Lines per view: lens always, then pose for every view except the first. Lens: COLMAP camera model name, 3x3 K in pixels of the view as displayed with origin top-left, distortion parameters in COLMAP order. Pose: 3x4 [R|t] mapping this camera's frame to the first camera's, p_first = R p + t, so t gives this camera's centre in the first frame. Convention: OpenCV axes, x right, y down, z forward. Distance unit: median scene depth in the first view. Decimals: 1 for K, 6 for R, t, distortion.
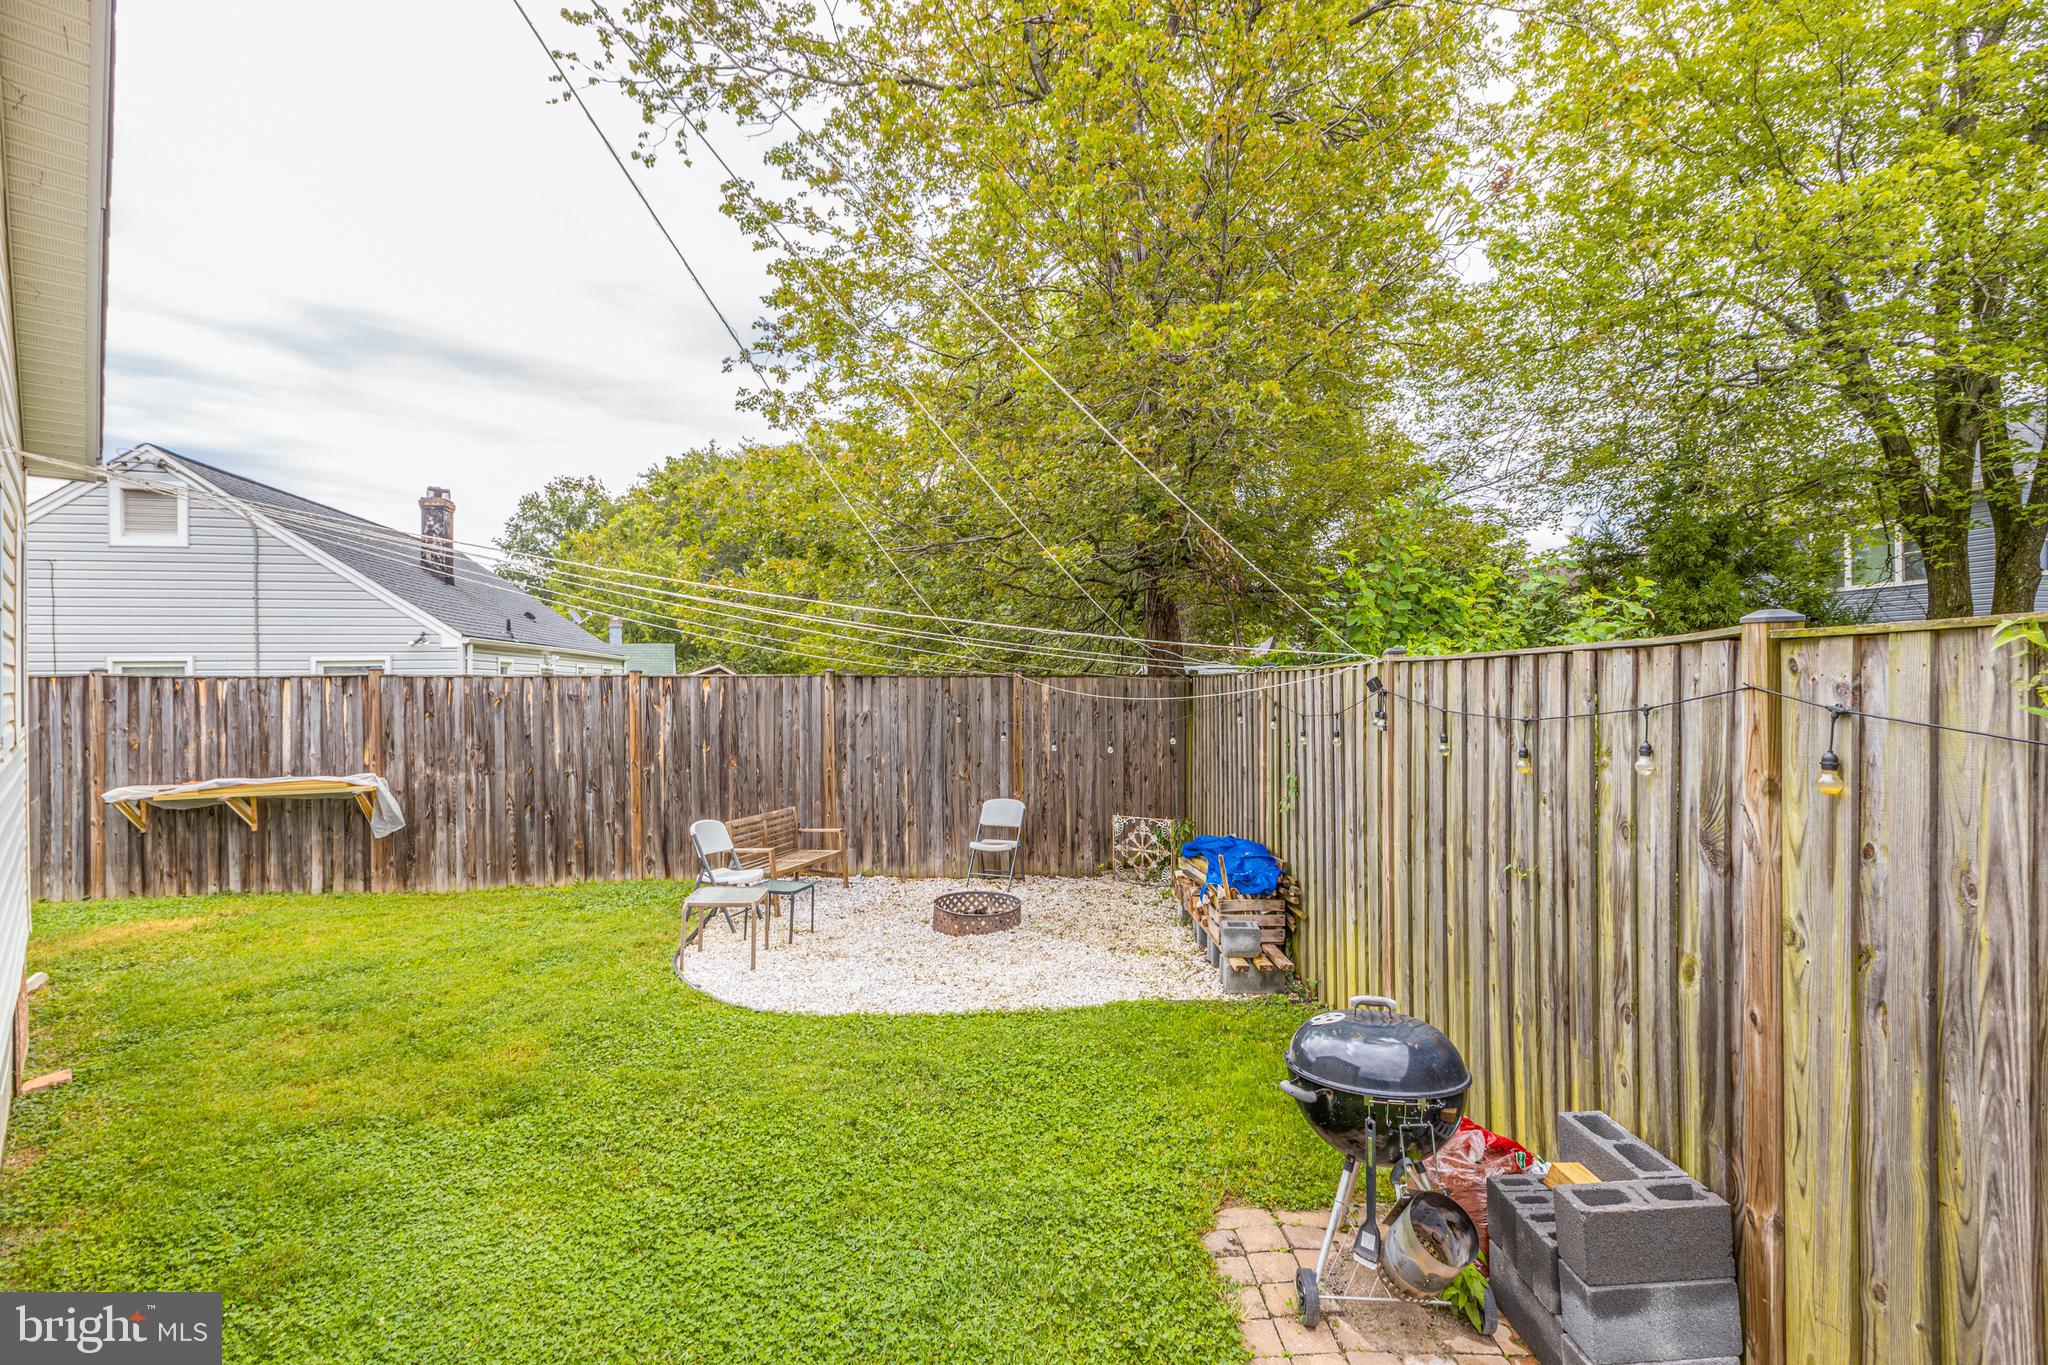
lens RADIAL K [[913.9, 0, 1028.5], [0, 913.9, 689.0], [0, 0, 1]] dist [0.002152, 0.000369]
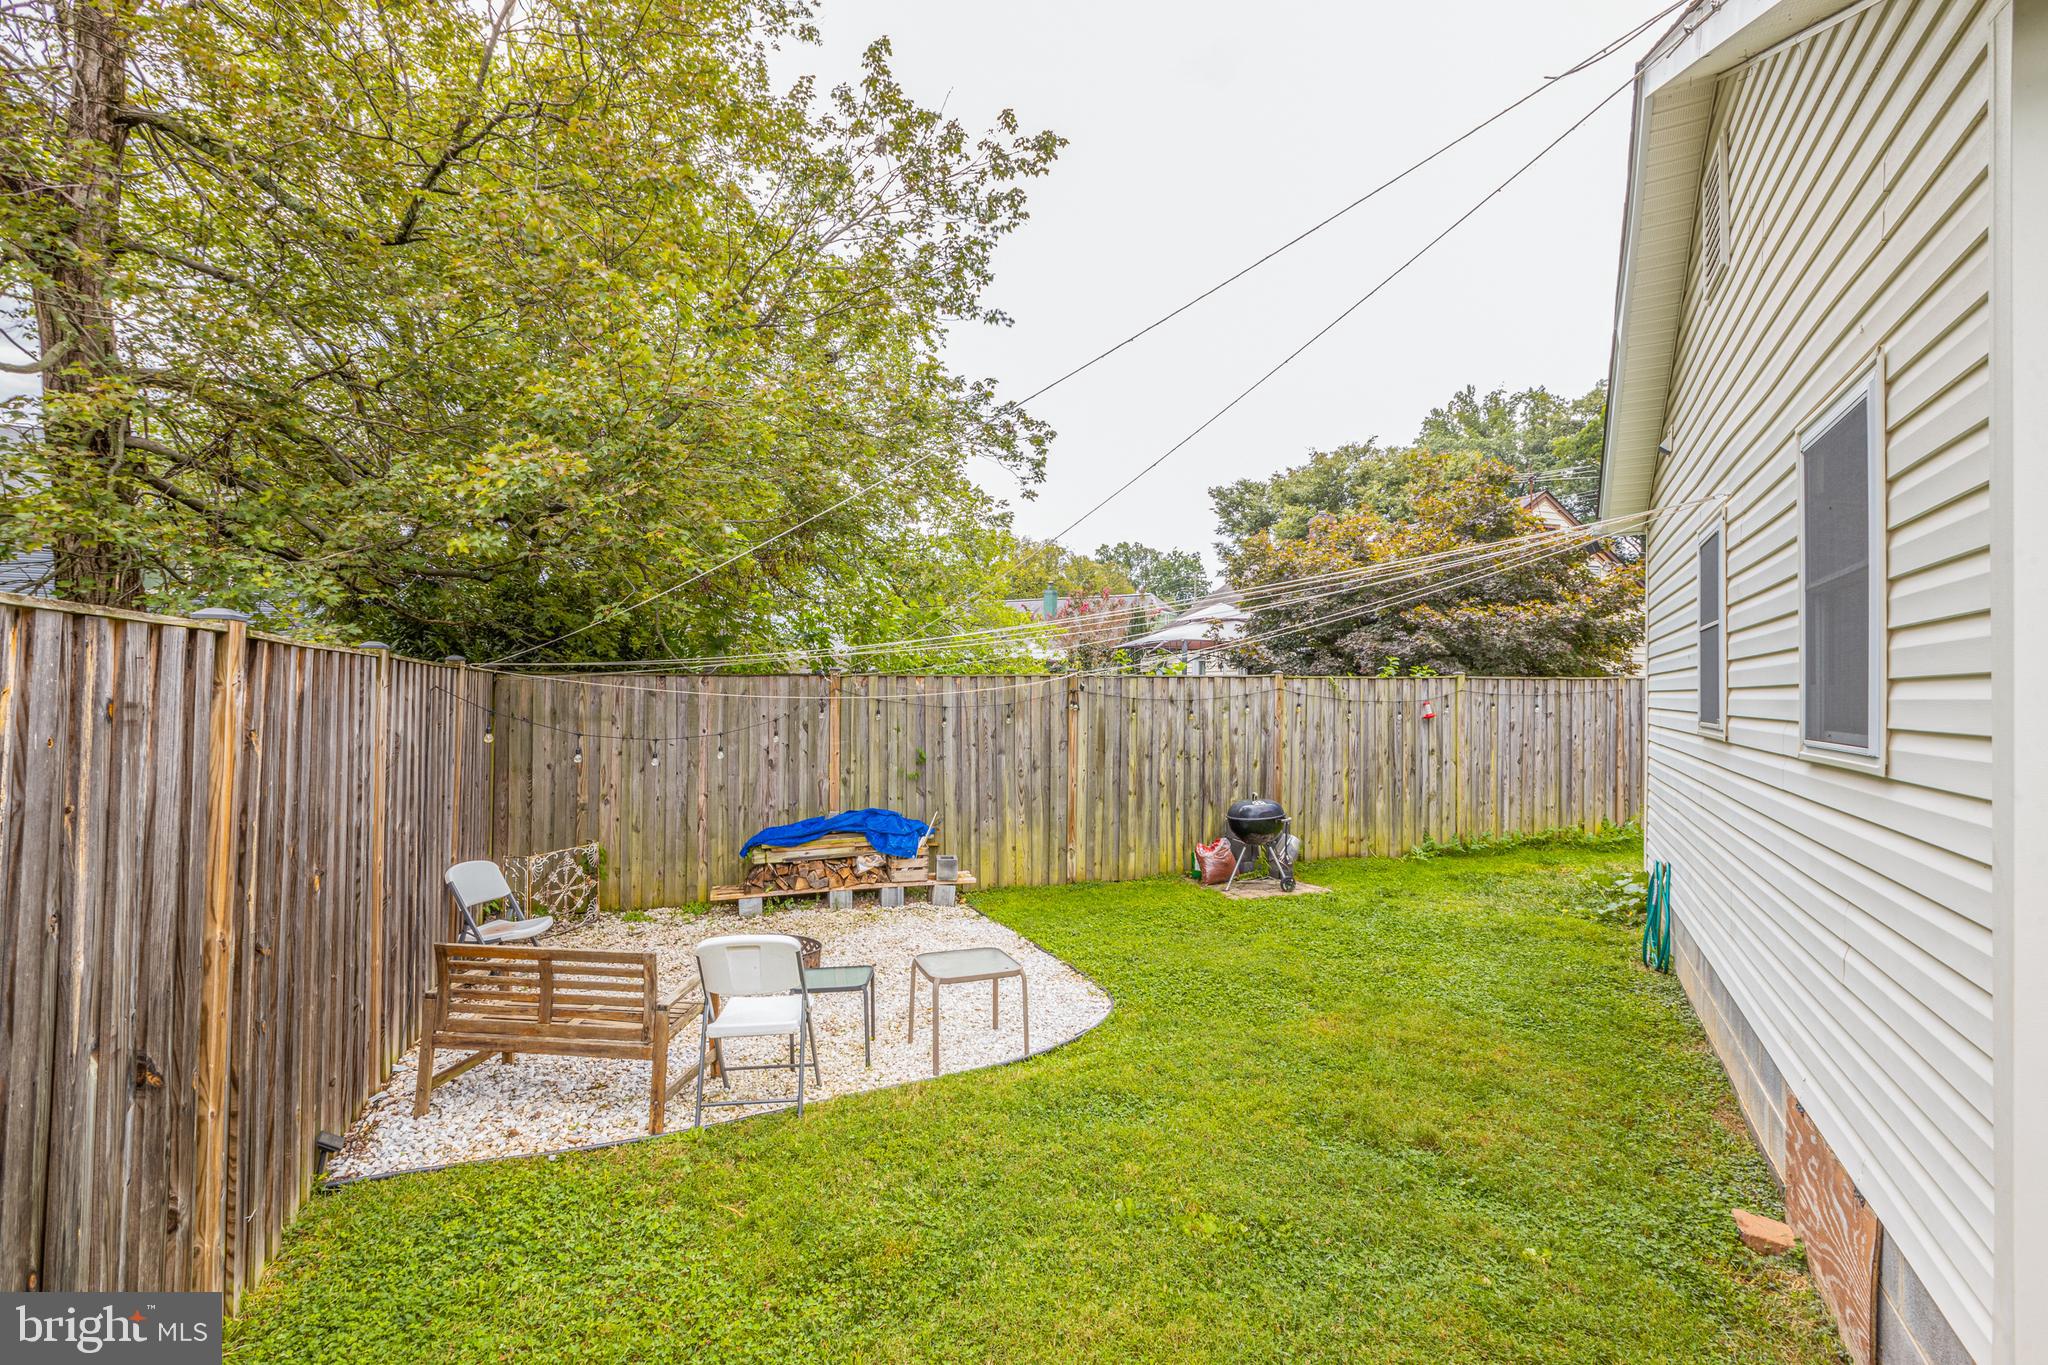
lens RADIAL K [[913.9, 0, 1023.0], [0, 913.9, 680.8], [0, 0, 1]] dist [0.002152, 0.000369]
pose [[-0.253801, 0.015297, 0.967136, -0.743205], [-0.002706, 0.999860, -0.016525, 0.004284], [-0.967253, -0.006812, -0.253724, 0.795981]]
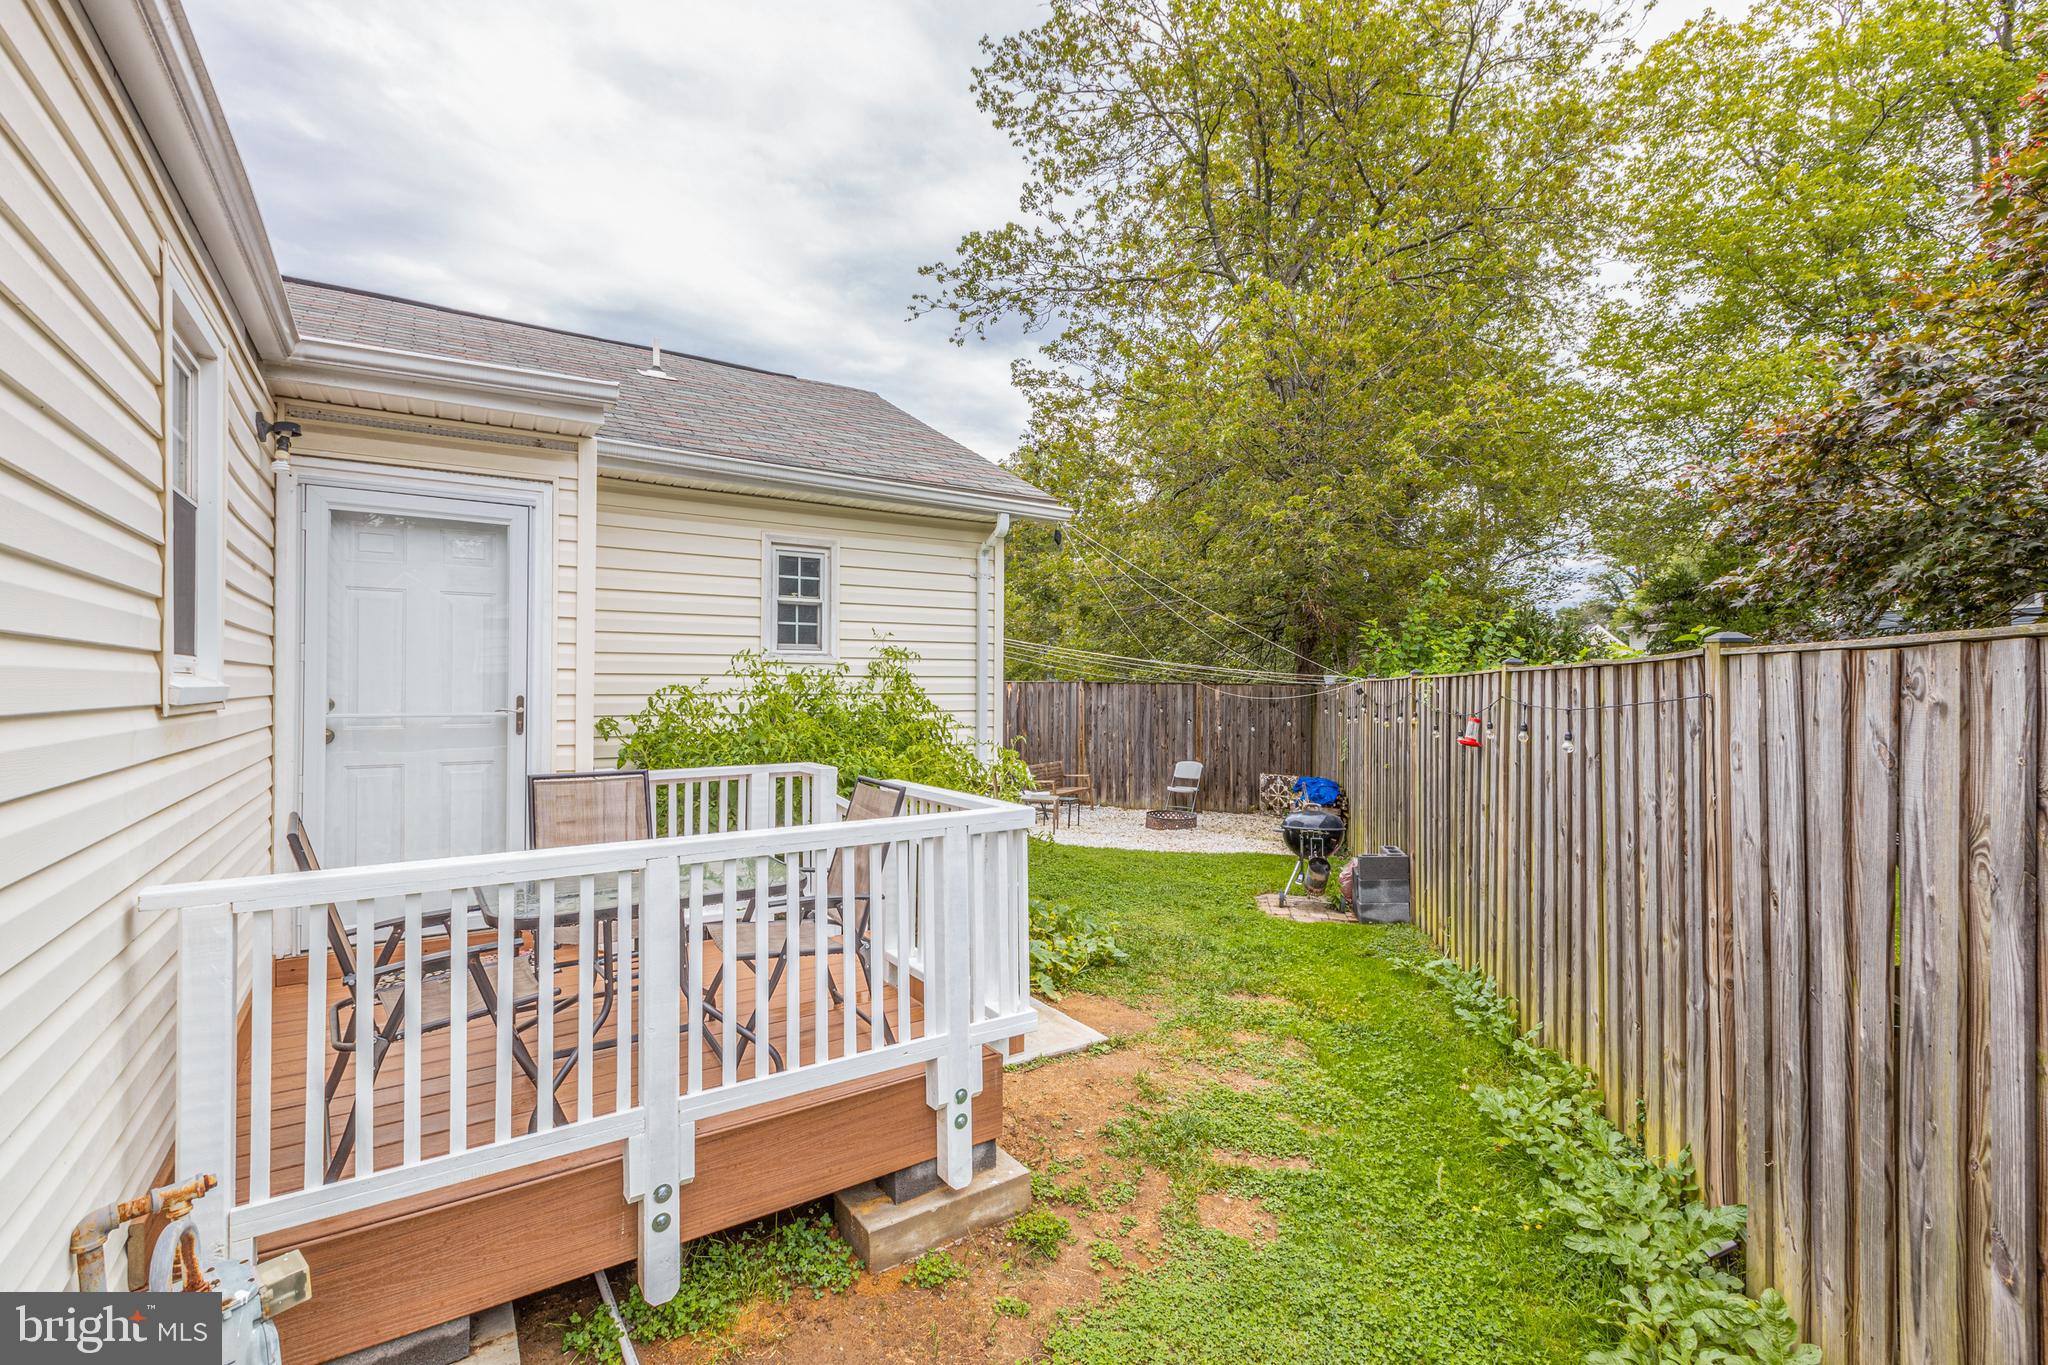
lens RADIAL K [[913.9, 0, 1027.3], [0, 913.9, 681.4], [0, 0, 1]] dist [0.002152, 0.000369]
pose [[0.976183, 0.009721, -0.216732, 0.040886], [-0.009428, 0.999953, 0.002384, -0.019370], [0.216745, -0.000284, 0.976228, -0.610041]]
